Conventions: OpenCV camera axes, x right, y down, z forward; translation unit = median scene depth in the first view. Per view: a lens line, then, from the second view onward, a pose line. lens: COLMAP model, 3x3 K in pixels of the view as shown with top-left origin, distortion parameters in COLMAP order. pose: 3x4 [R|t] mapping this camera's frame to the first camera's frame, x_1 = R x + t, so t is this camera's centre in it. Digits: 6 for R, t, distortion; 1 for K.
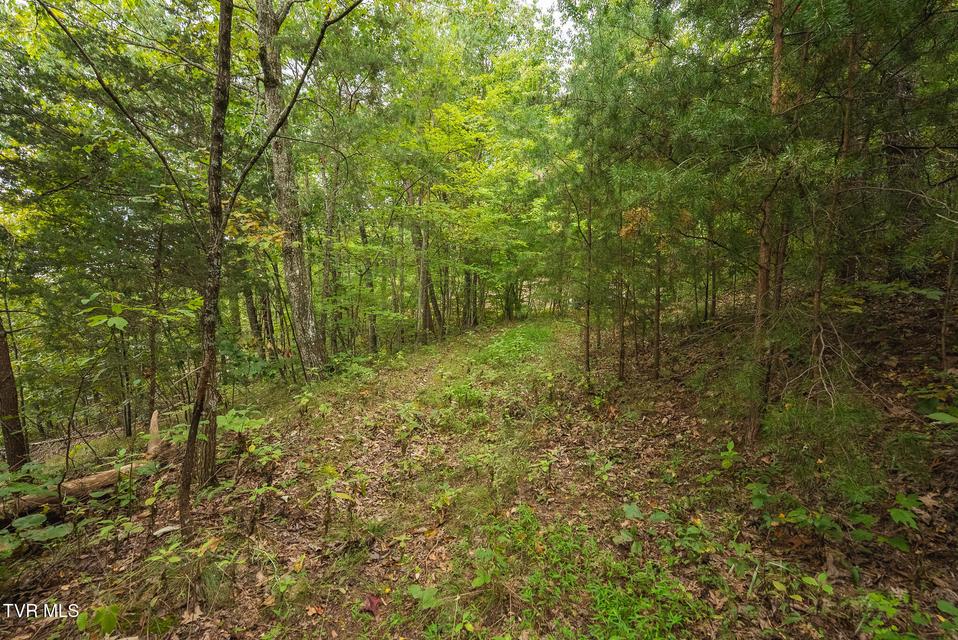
lens RADIAL K [[391.3, 0, 481.9], [0, 391.3, 317.8], [0, 0, 1]] dist [-0.001242, -0.000056]
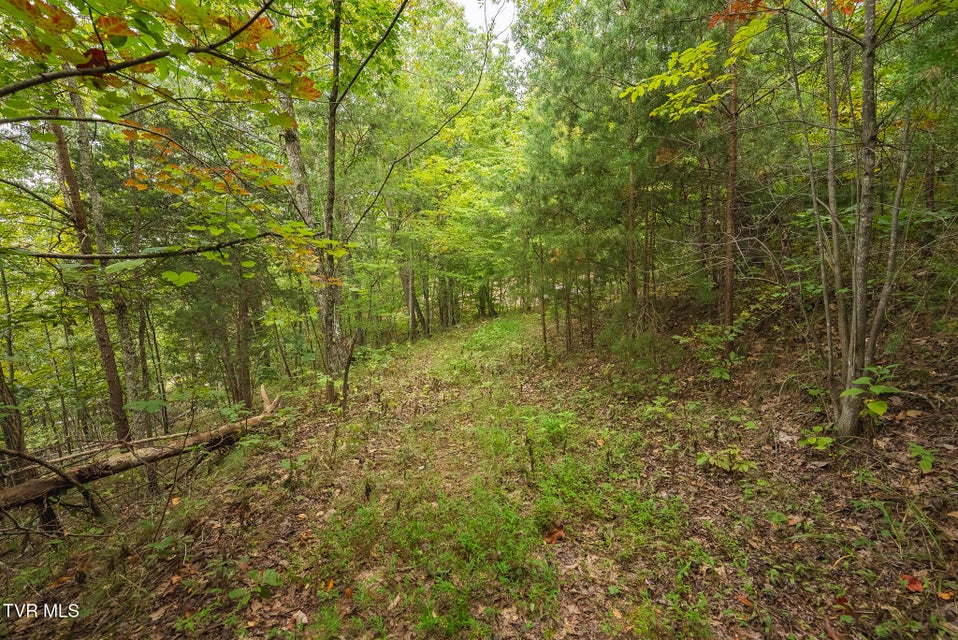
lens RADIAL K [[391.3, 0, 477.0], [0, 391.3, 319.9], [0, 0, 1]] dist [-0.001242, -0.000056]
pose [[0.996633, -0.055416, 0.060437, -0.033820], [0.055163, 0.998460, 0.005851, 0.009612], [-0.060668, -0.002498, 0.998155, -0.215855]]
